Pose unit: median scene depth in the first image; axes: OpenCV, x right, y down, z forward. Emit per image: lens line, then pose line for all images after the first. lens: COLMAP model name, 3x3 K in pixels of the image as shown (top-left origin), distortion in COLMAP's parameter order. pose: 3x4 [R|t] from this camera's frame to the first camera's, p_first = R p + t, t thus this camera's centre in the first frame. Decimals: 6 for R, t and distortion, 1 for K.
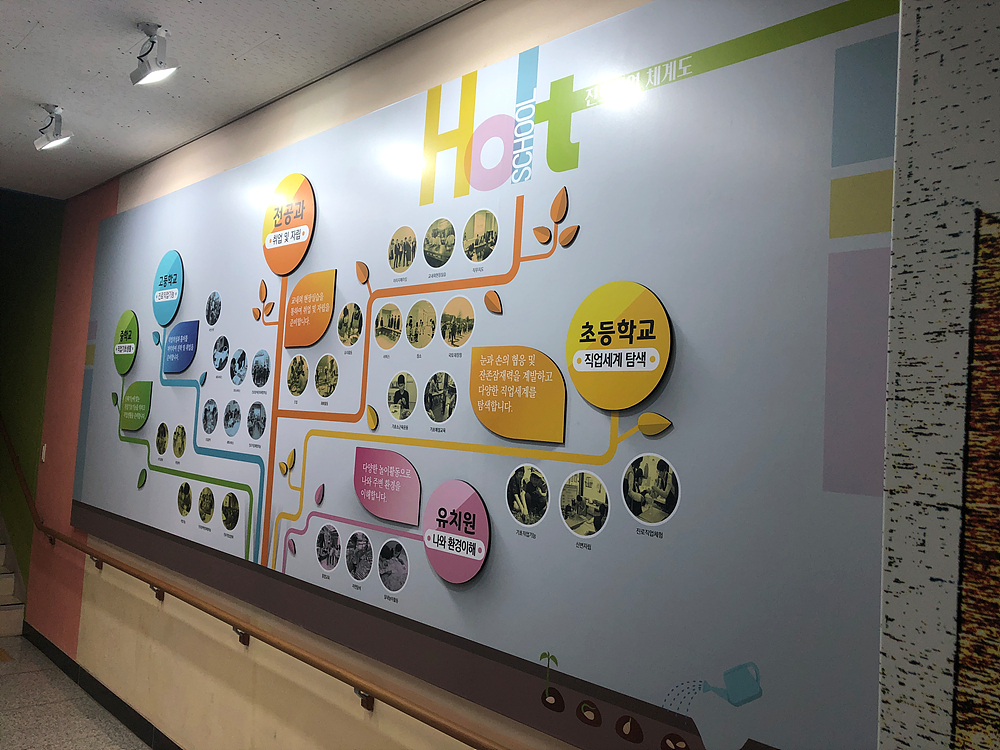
lens RADIAL K [[820.4, 0, 485.3], [0, 820.4, 358.5], [0, 0, 1]] dist [0.062336, -0.073041]
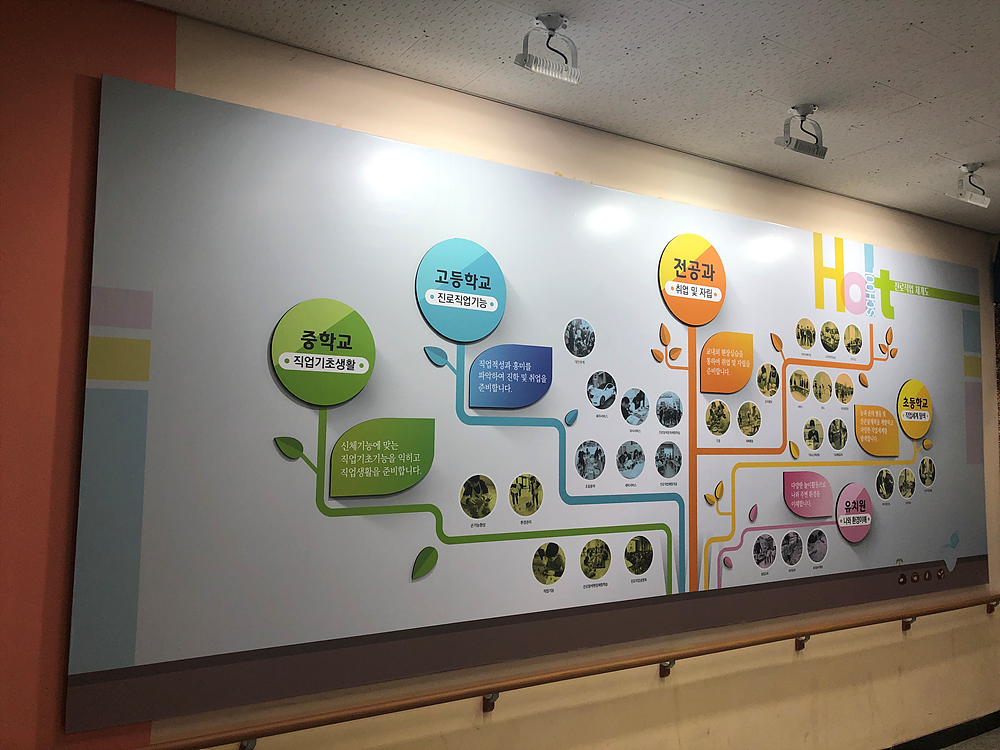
lens RADIAL K [[820.4, 0, 497.6], [0, 820.4, 354.6], [0, 0, 1]] dist [0.062336, -0.073041]
pose [[0.175532, 0.031578, 0.983967, -1.737141], [-0.075045, 0.997007, -0.018609, -0.028264], [-0.981609, -0.070575, 0.177376, 1.338888]]
